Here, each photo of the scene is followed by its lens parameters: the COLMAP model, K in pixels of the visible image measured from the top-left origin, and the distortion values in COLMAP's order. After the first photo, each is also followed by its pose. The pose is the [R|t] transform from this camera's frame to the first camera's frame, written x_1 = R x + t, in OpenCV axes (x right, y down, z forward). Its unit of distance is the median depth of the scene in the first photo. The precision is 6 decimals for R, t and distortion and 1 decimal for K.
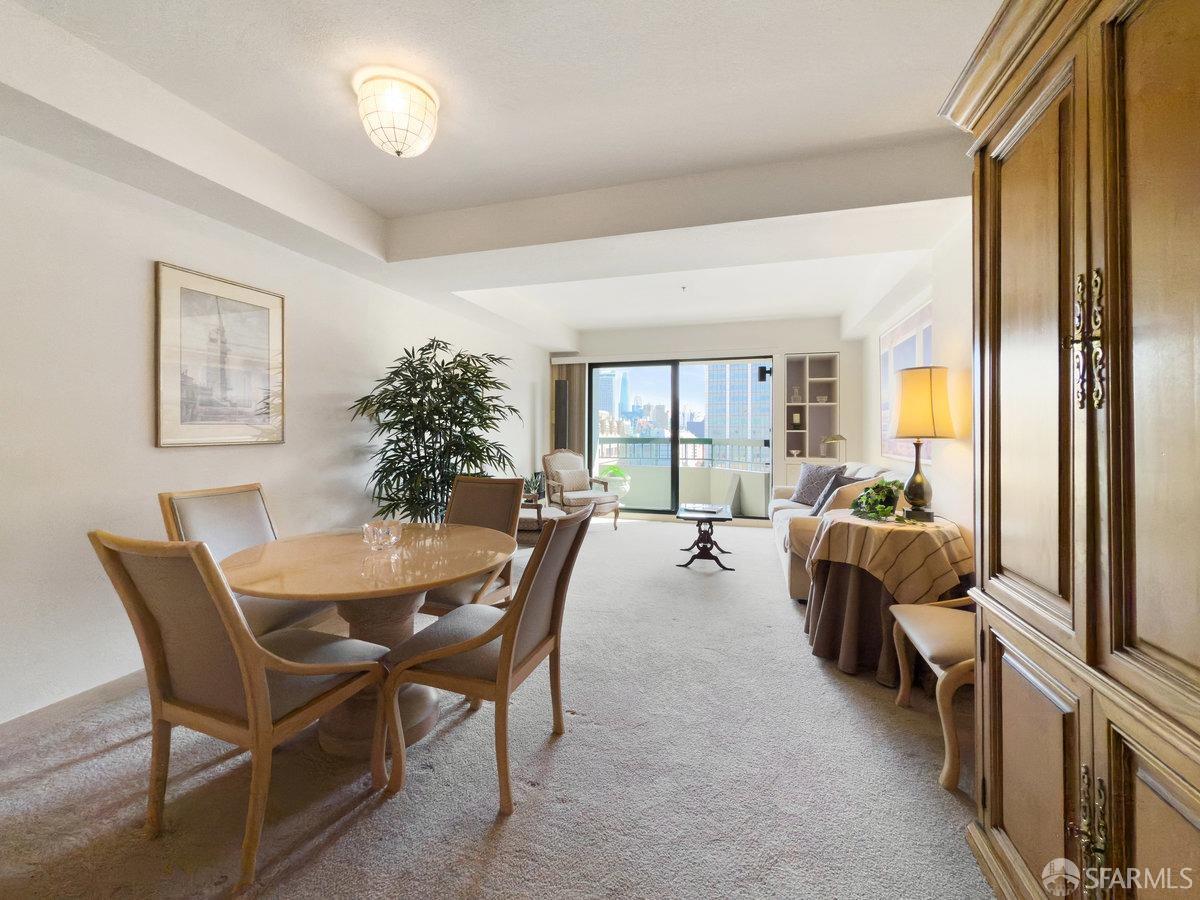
lens RADIAL K [[493.2, 0, 588.9], [0, 493.2, 428.4], [0, 0, 1]] dist [-0.000077, 0.000273]
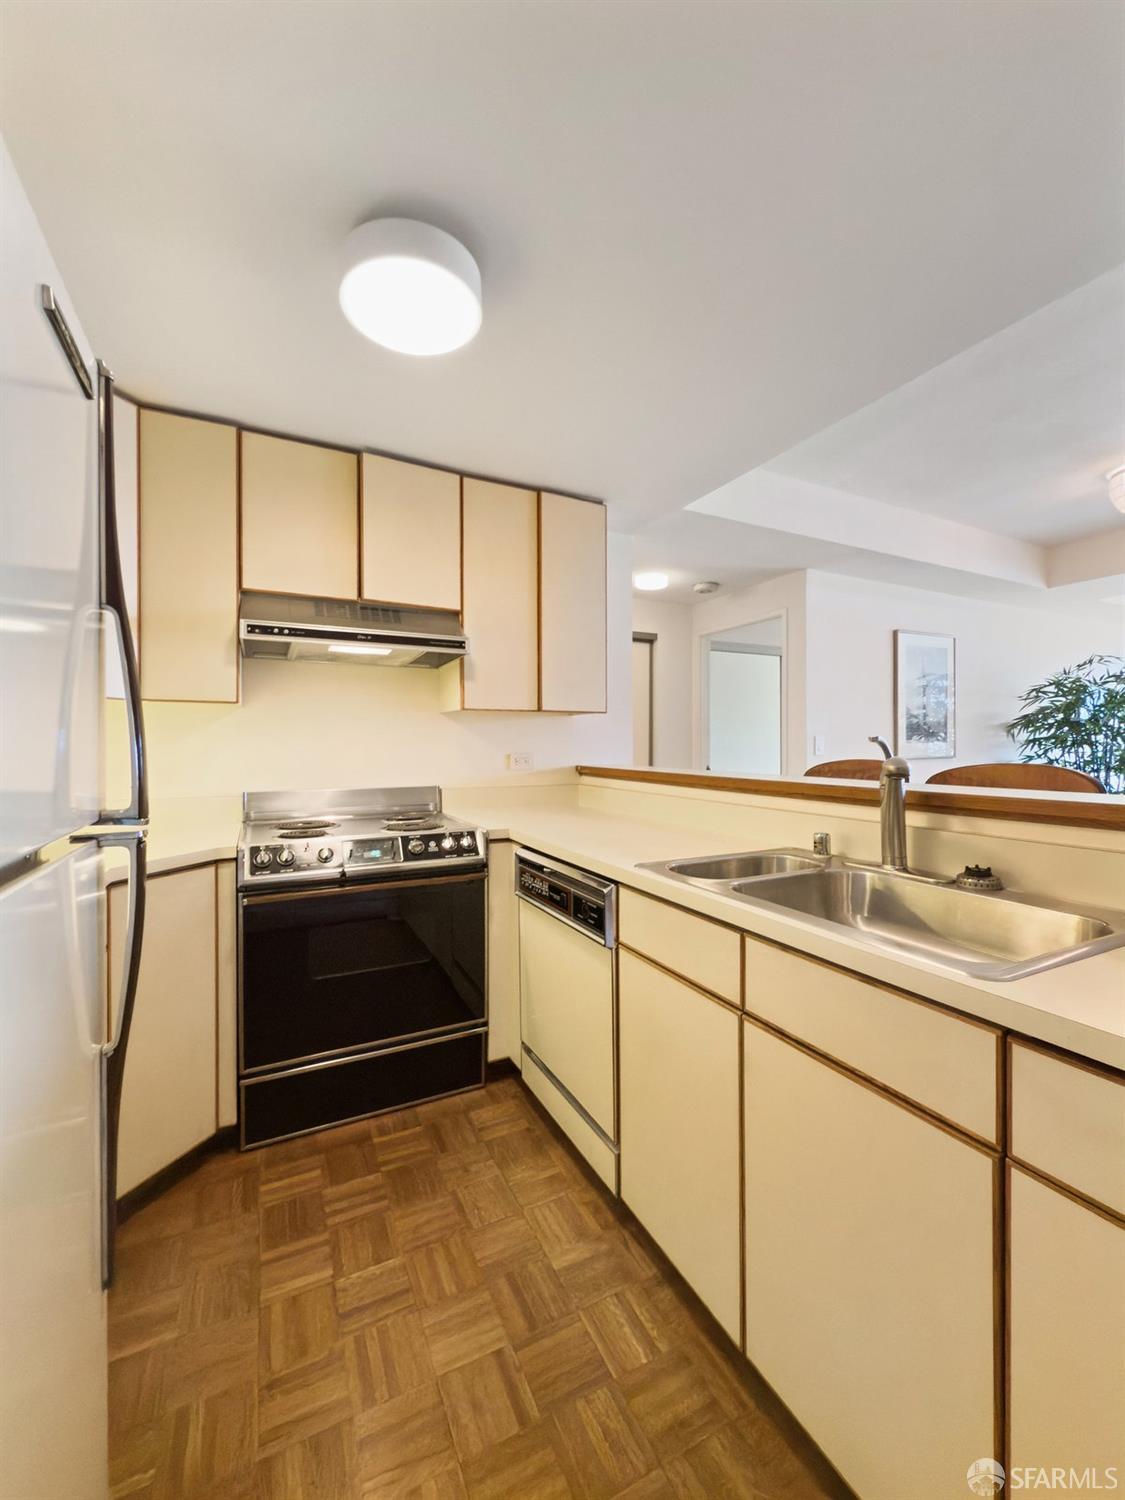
lens RADIAL K [[616.6, 0, 569.1], [0, 616.6, 750.8], [0, 0, 1]] dist [-0.000077, 0.000273]
pose [[0.701735, -0.004476, -0.712424, -0.167662], [0.008543, 0.999961, 0.002133, -0.001682], [0.712386, -0.007583, 0.701746, -0.558048]]
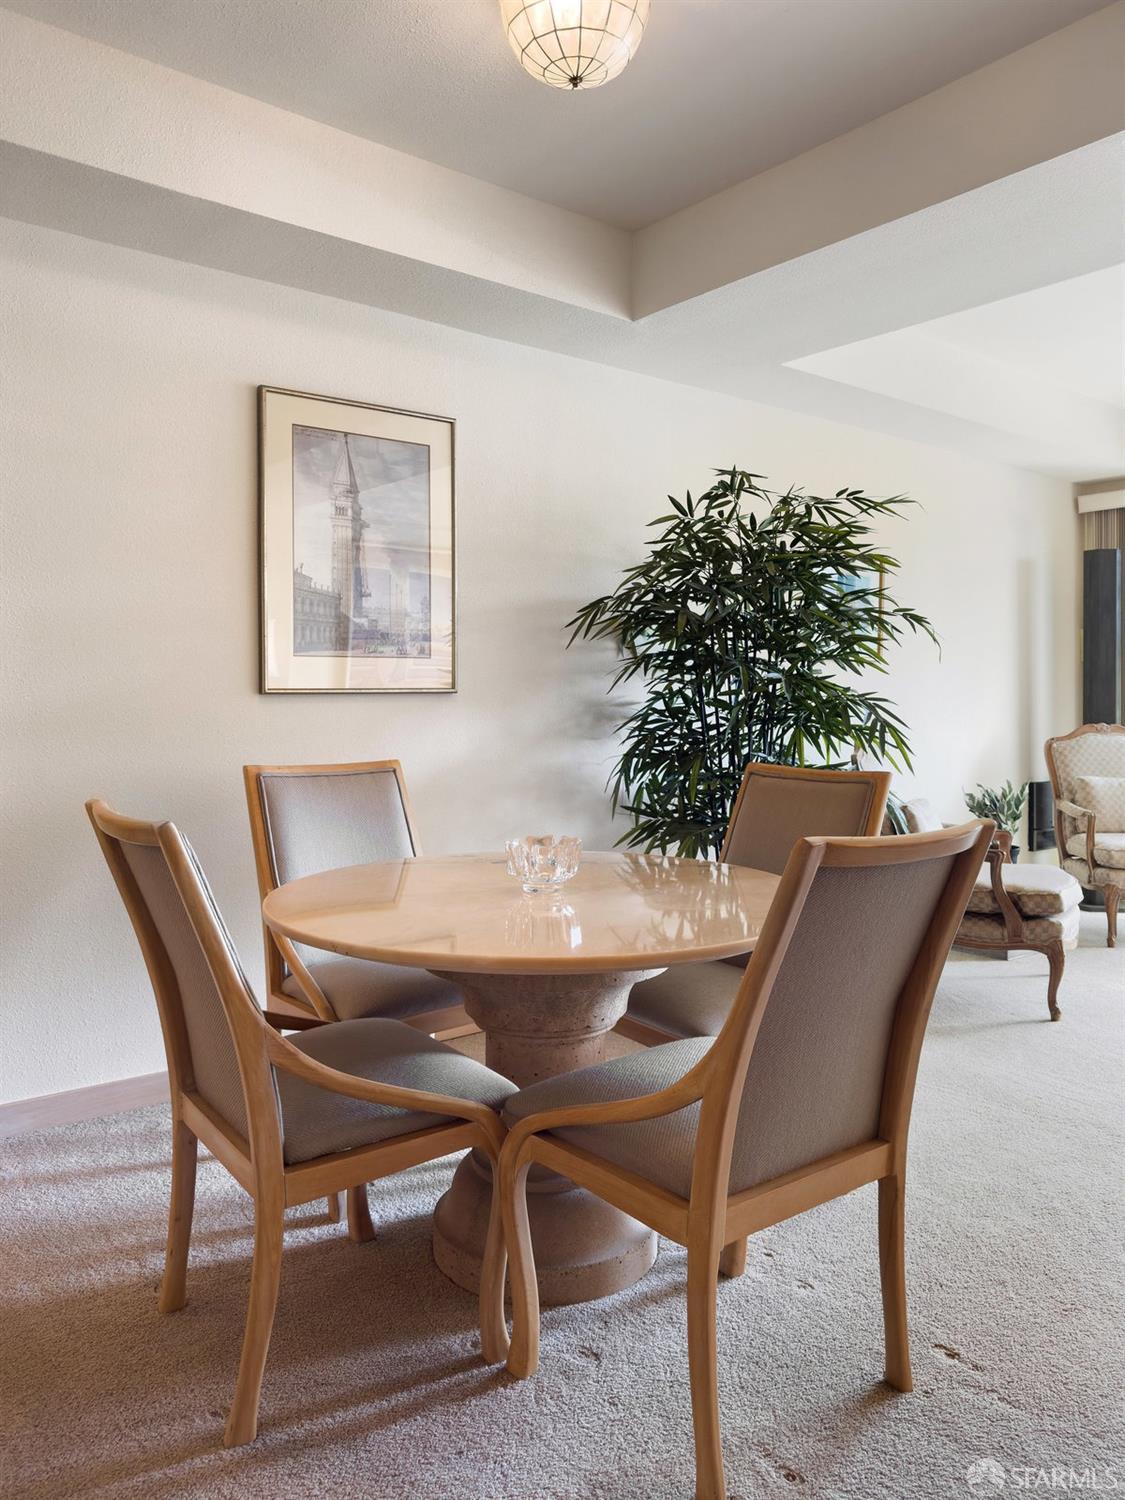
lens RADIAL K [[1090.6, 0, 555.1], [0, 1090.6, 691.3], [0, 0, 1]] dist [0.000502, -0.008982]
pose [[0.834749, -0.003190, -0.550621, 0.104671], [0.003697, 0.999993, -0.000190, 0.024008], [0.550618, -0.001877, 0.834755, 0.052582]]
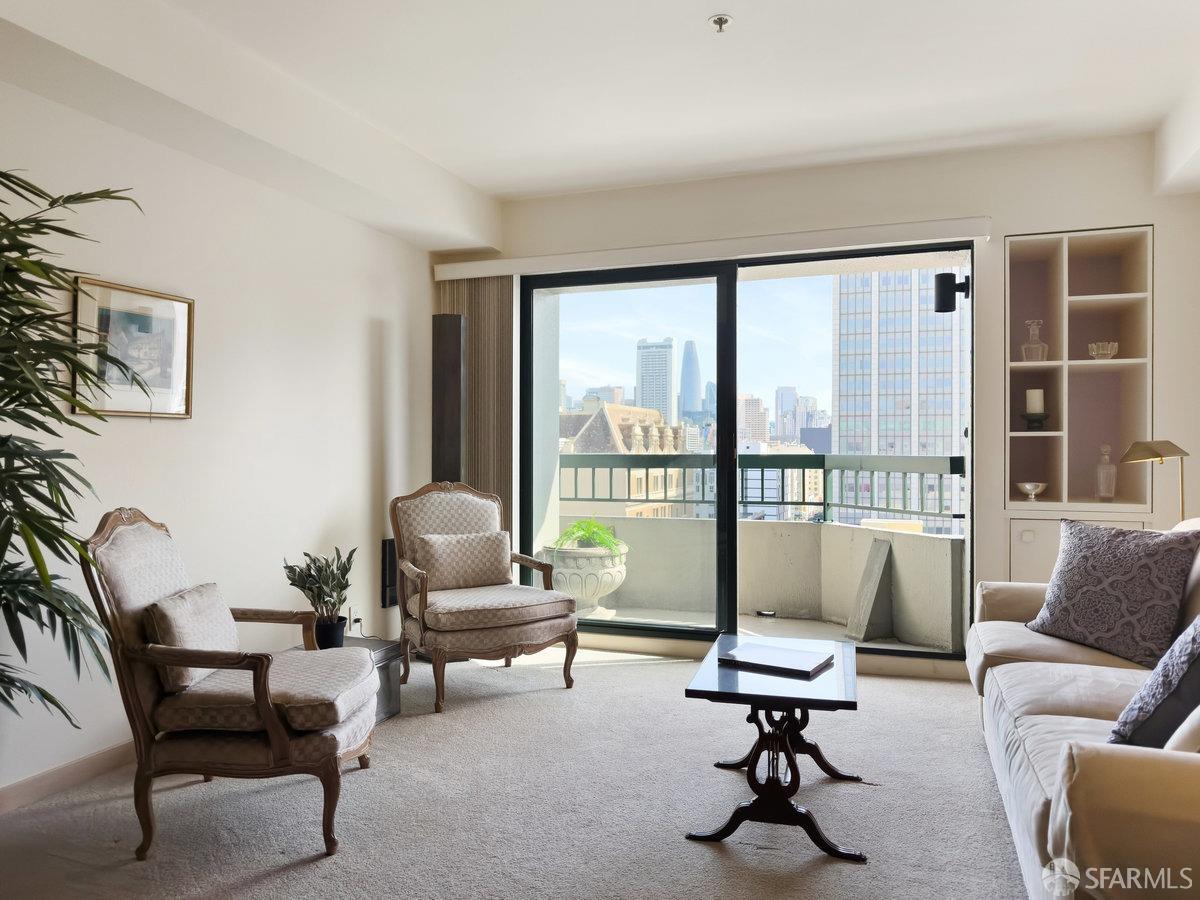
lens RADIAL K [[872.5, 0, 579.9], [0, 872.5, 447.1], [0, 0, 1]] dist [0.000502, -0.008982]
pose [[0.998624, -0.005748, -0.052134, 0.162123], [0.006091, 0.999961, 0.006424, 0.015355], [0.052095, -0.006732, 0.998619, 0.489227]]
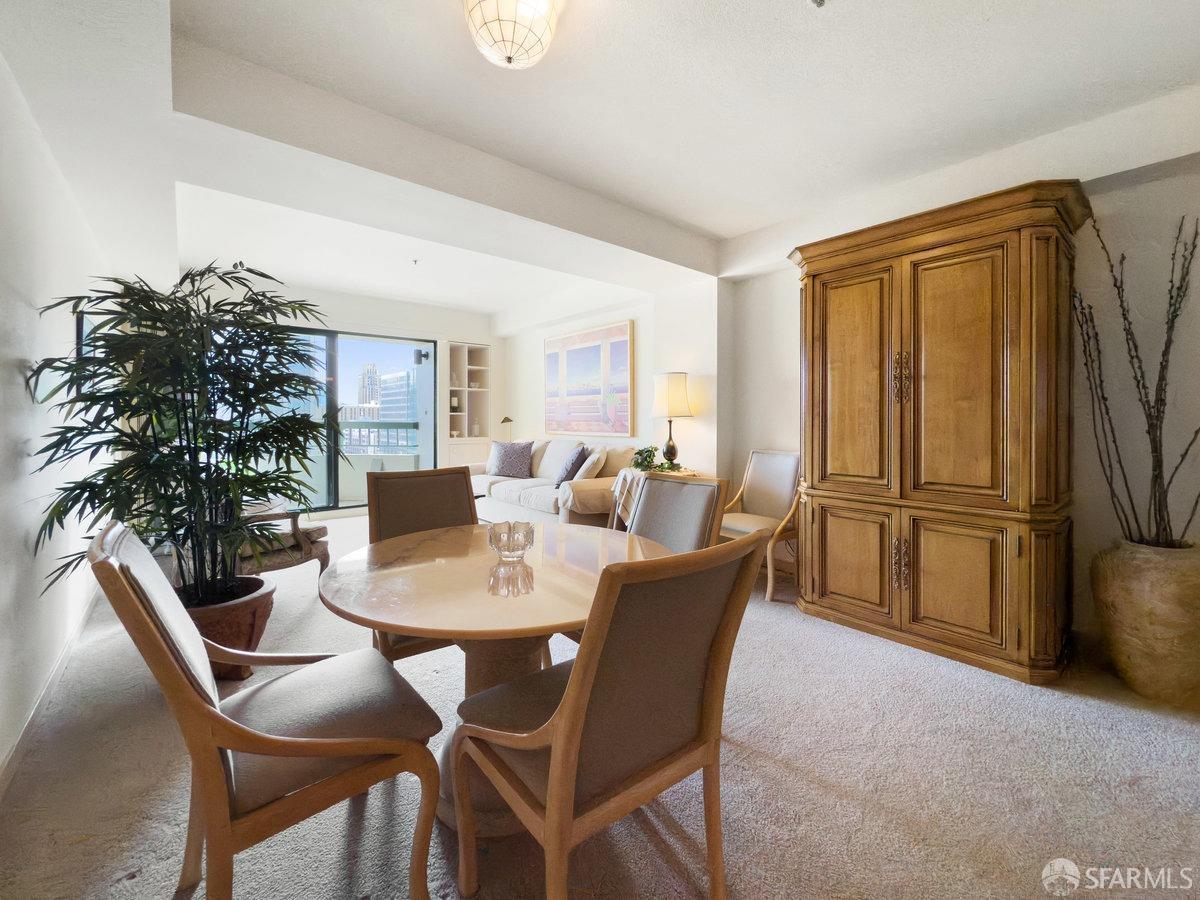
lens RADIAL K [[493.2, 0, 600.0], [0, 493.2, 423.1], [0, 0, 1]] dist [-0.000077, 0.000273]
pose [[0.541565, -0.014828, 0.840528, -0.536695], [-0.002816, 0.999807, 0.019452, 0.006726], [-0.840654, -0.012901, 0.541418, 0.243186]]
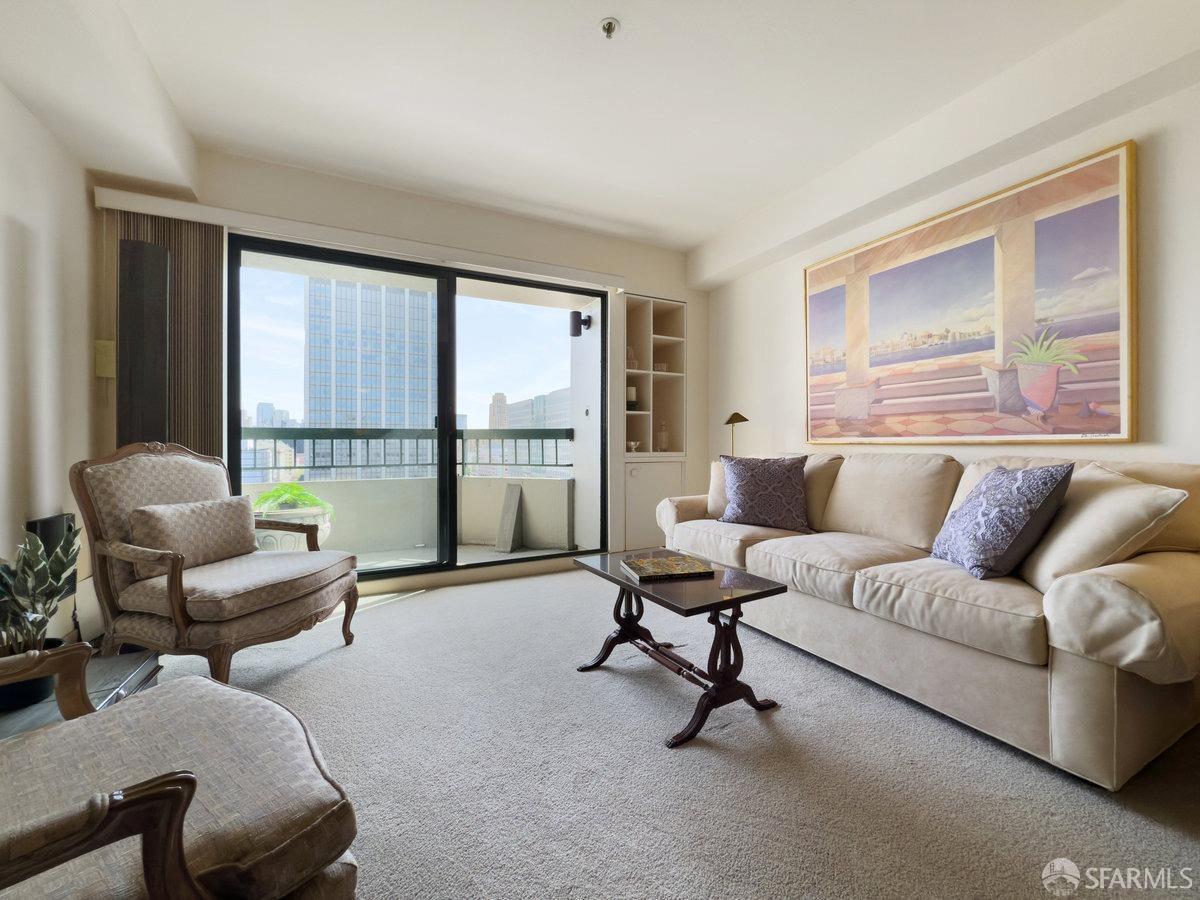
lens RADIAL K [[493.2, 0, 610.7], [0, 493.2, 443.2], [0, 0, 1]] dist [-0.000077, 0.000273]
pose [[0.708733, -0.006868, 0.705444, -0.121707], [-0.000129, 0.999951, 0.009864, 0.066505], [-0.705477, -0.007082, 0.708697, 0.922028]]
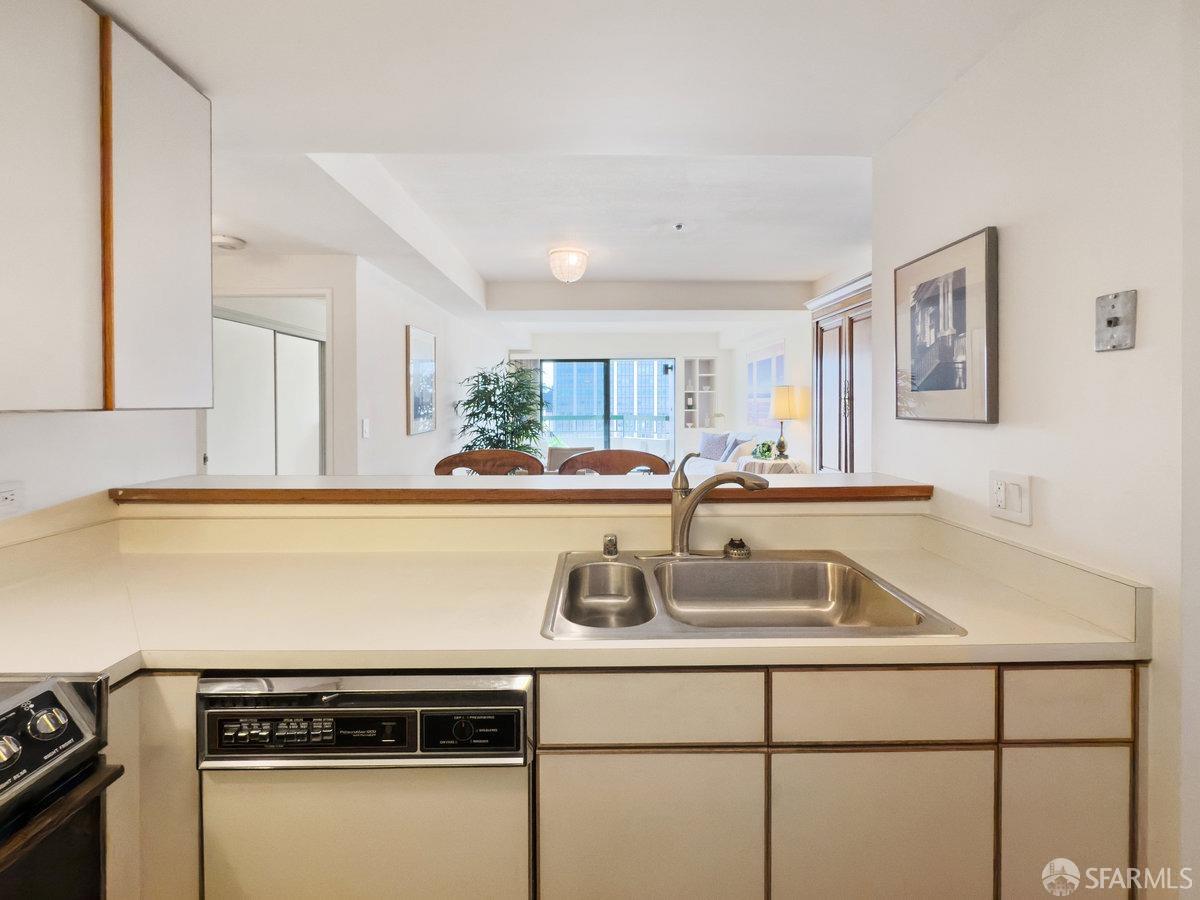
lens RADIAL K [[493.2, 0, 603.2], [0, 493.2, 408.3], [0, 0, 1]] dist [-0.000077, 0.000273]
pose [[0.946613, -0.016029, 0.321974, -0.485236], [0.010964, 0.999786, 0.017540, -0.047815], [-0.322186, -0.013074, 0.946586, -0.489803]]
